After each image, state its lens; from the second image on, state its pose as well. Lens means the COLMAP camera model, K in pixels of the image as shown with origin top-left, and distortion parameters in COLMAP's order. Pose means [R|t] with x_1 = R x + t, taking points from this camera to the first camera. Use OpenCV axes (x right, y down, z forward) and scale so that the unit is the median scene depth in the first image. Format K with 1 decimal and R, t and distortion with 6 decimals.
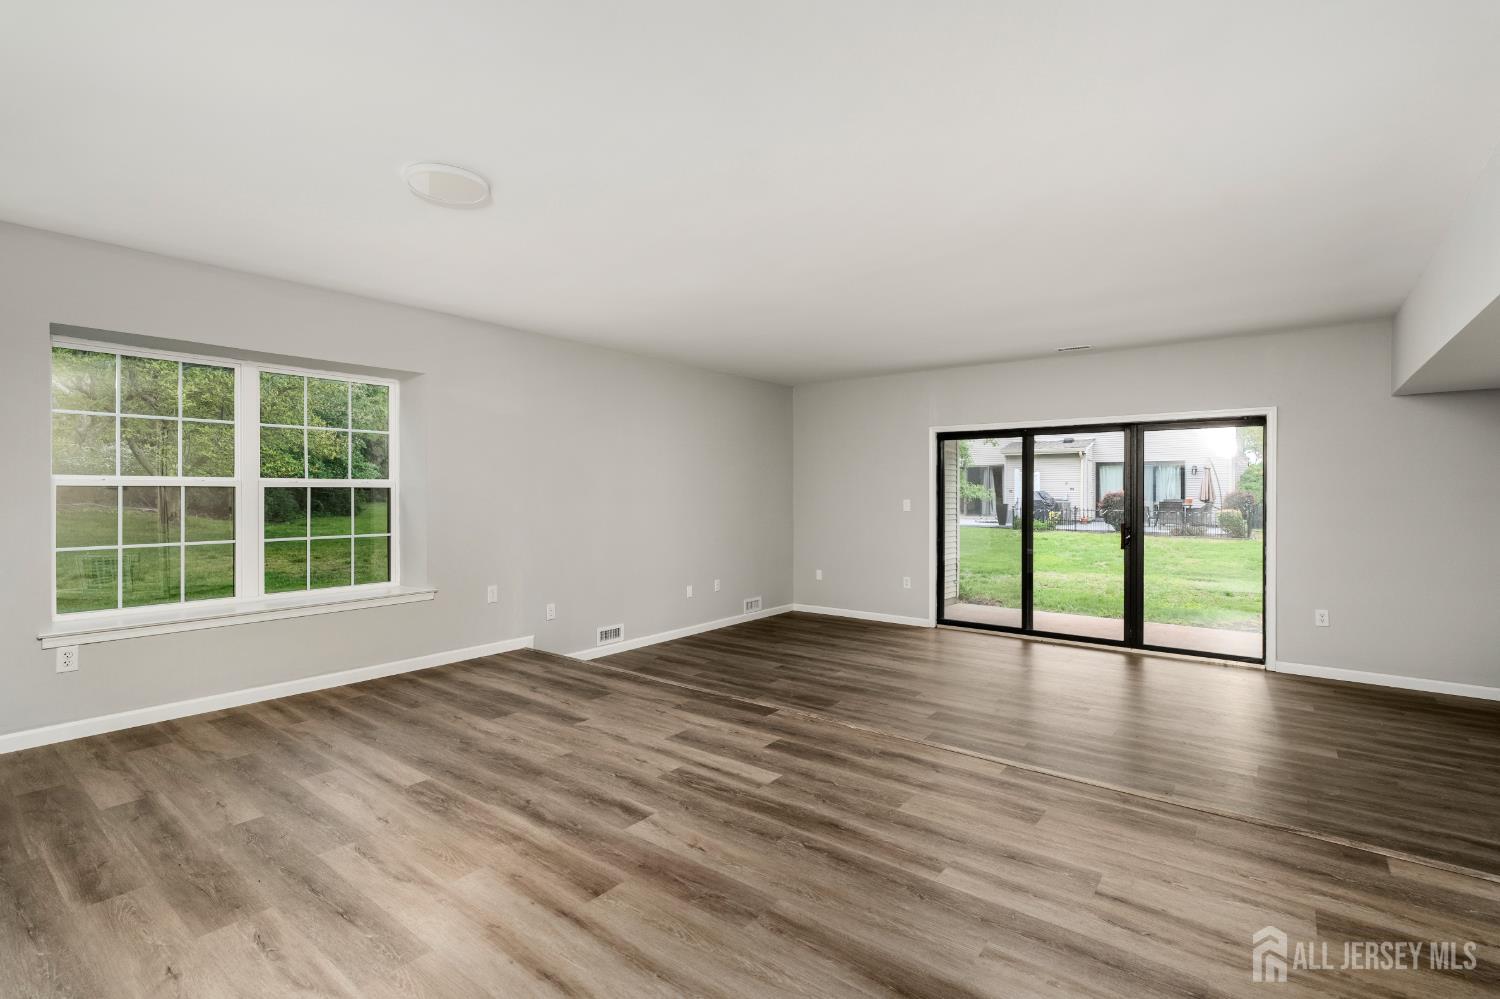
lens RADIAL K [[686.4, 0, 744.7], [0, 686.4, 494.4], [0, 0, 1]] dist [-0.003405, 0.000179]
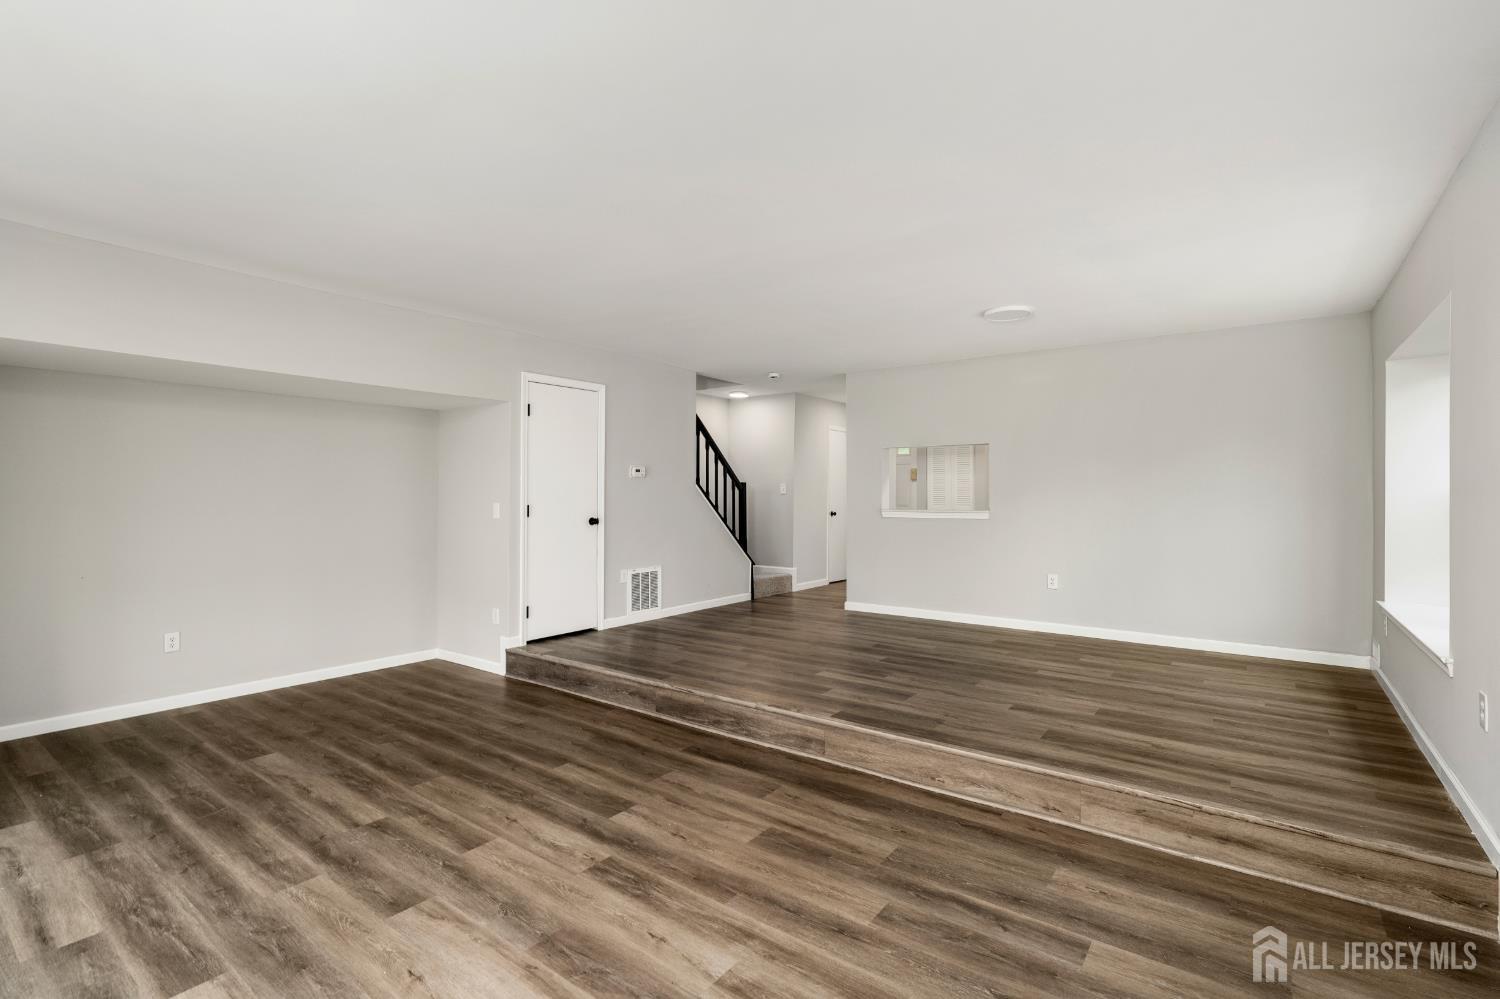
lens RADIAL K [[686.4, 0, 756.4], [0, 686.4, 496.1], [0, 0, 1]] dist [-0.003405, 0.000179]
pose [[-0.999063, -0.002068, -0.043224, 0.202116], [-0.002188, 0.999994, 0.002741, 0.001788], [0.043218, 0.002833, -0.999062, 2.028996]]
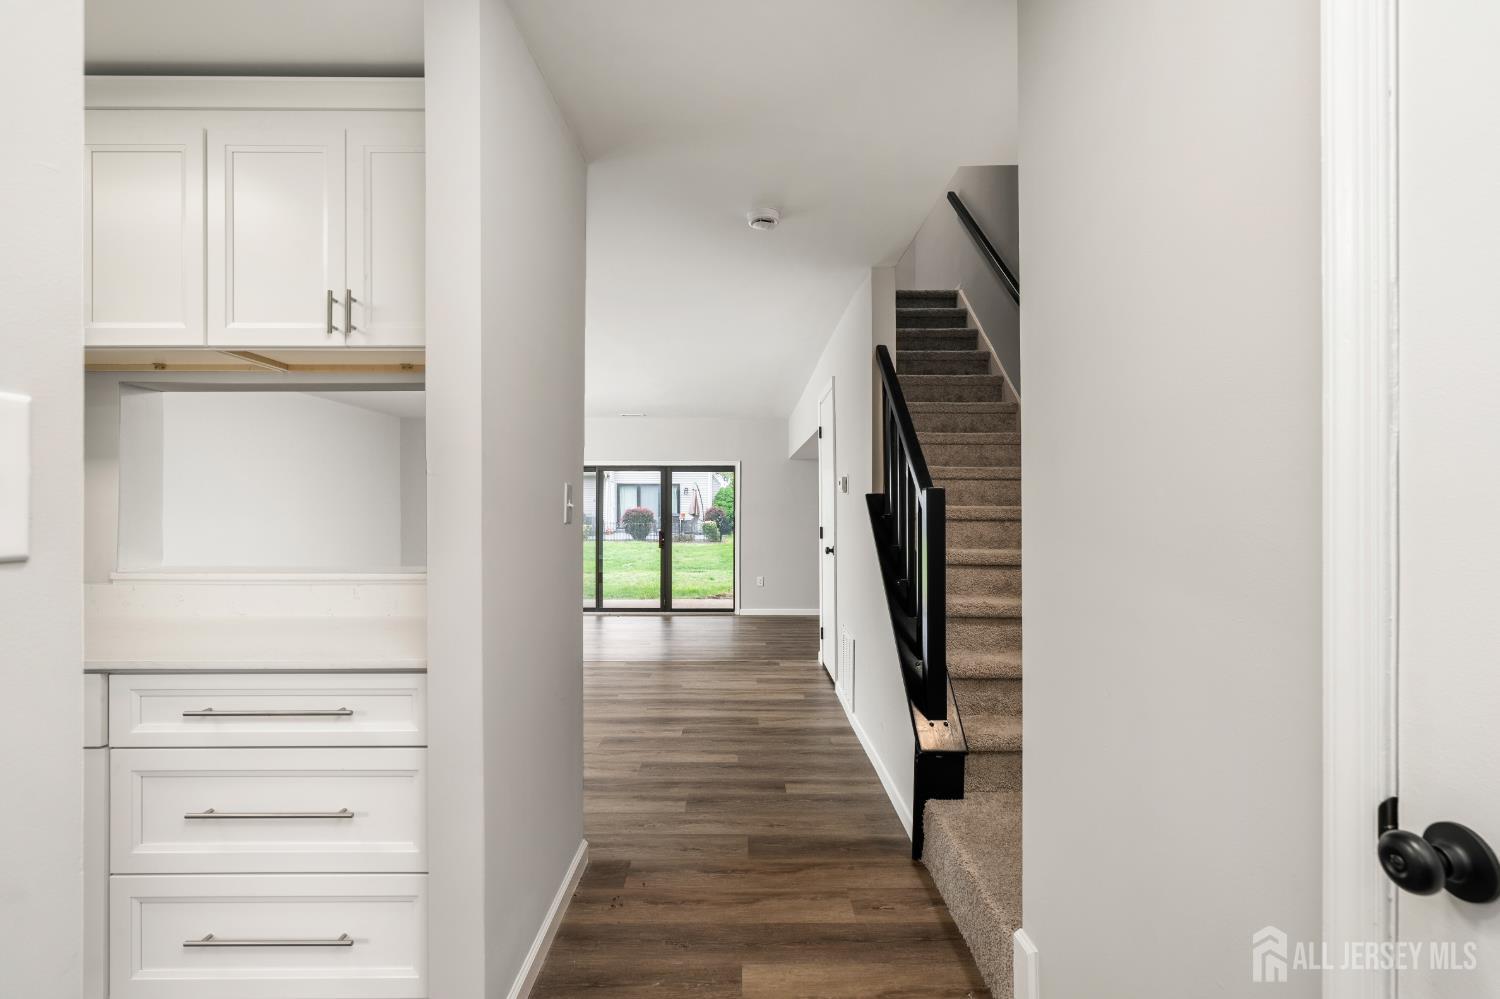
lens RADIAL K [[686.4, 0, 745.0], [0, 686.4, 506.1], [0, 0, 1]] dist [-0.003405, 0.000179]
pose [[0.780594, 0.000287, 0.625038, -0.428777], [0.002352, 0.999991, -0.003396, -0.013157], [-0.625034, 0.004121, 0.780587, -0.523017]]
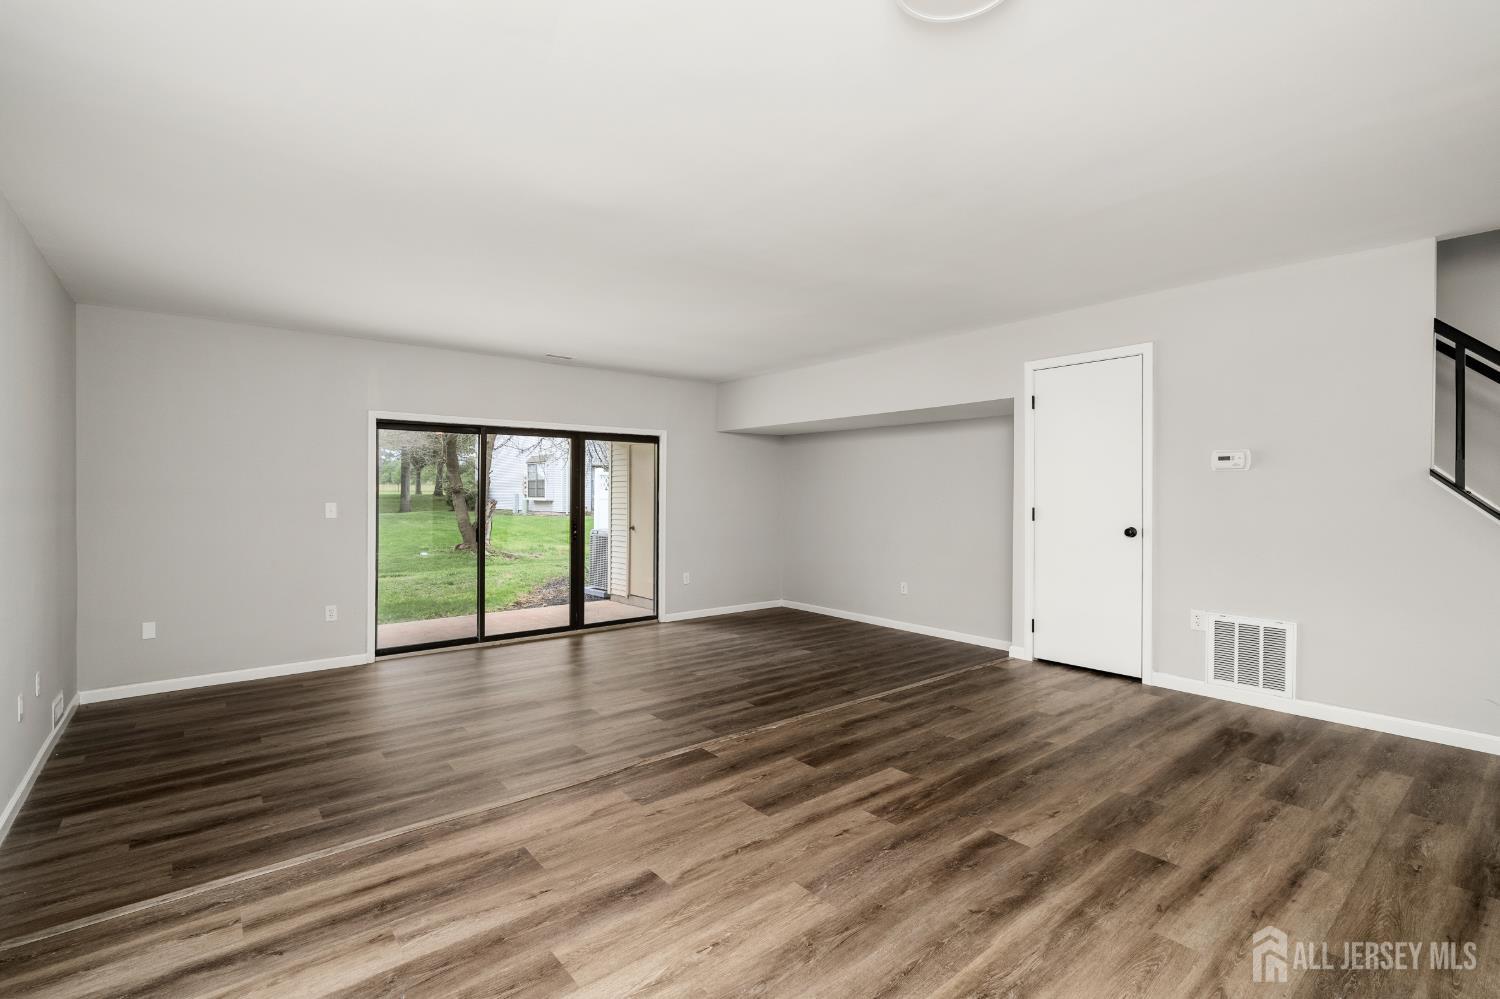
lens RADIAL K [[686.4, 0, 746.9], [0, 686.4, 495.2], [0, 0, 1]] dist [-0.003405, 0.000179]
pose [[0.215184, -0.002039, 0.976571, -0.794627], [0.001513, 0.999997, 0.001754, -0.000791], [-0.976572, 0.001100, 0.215186, 0.789917]]
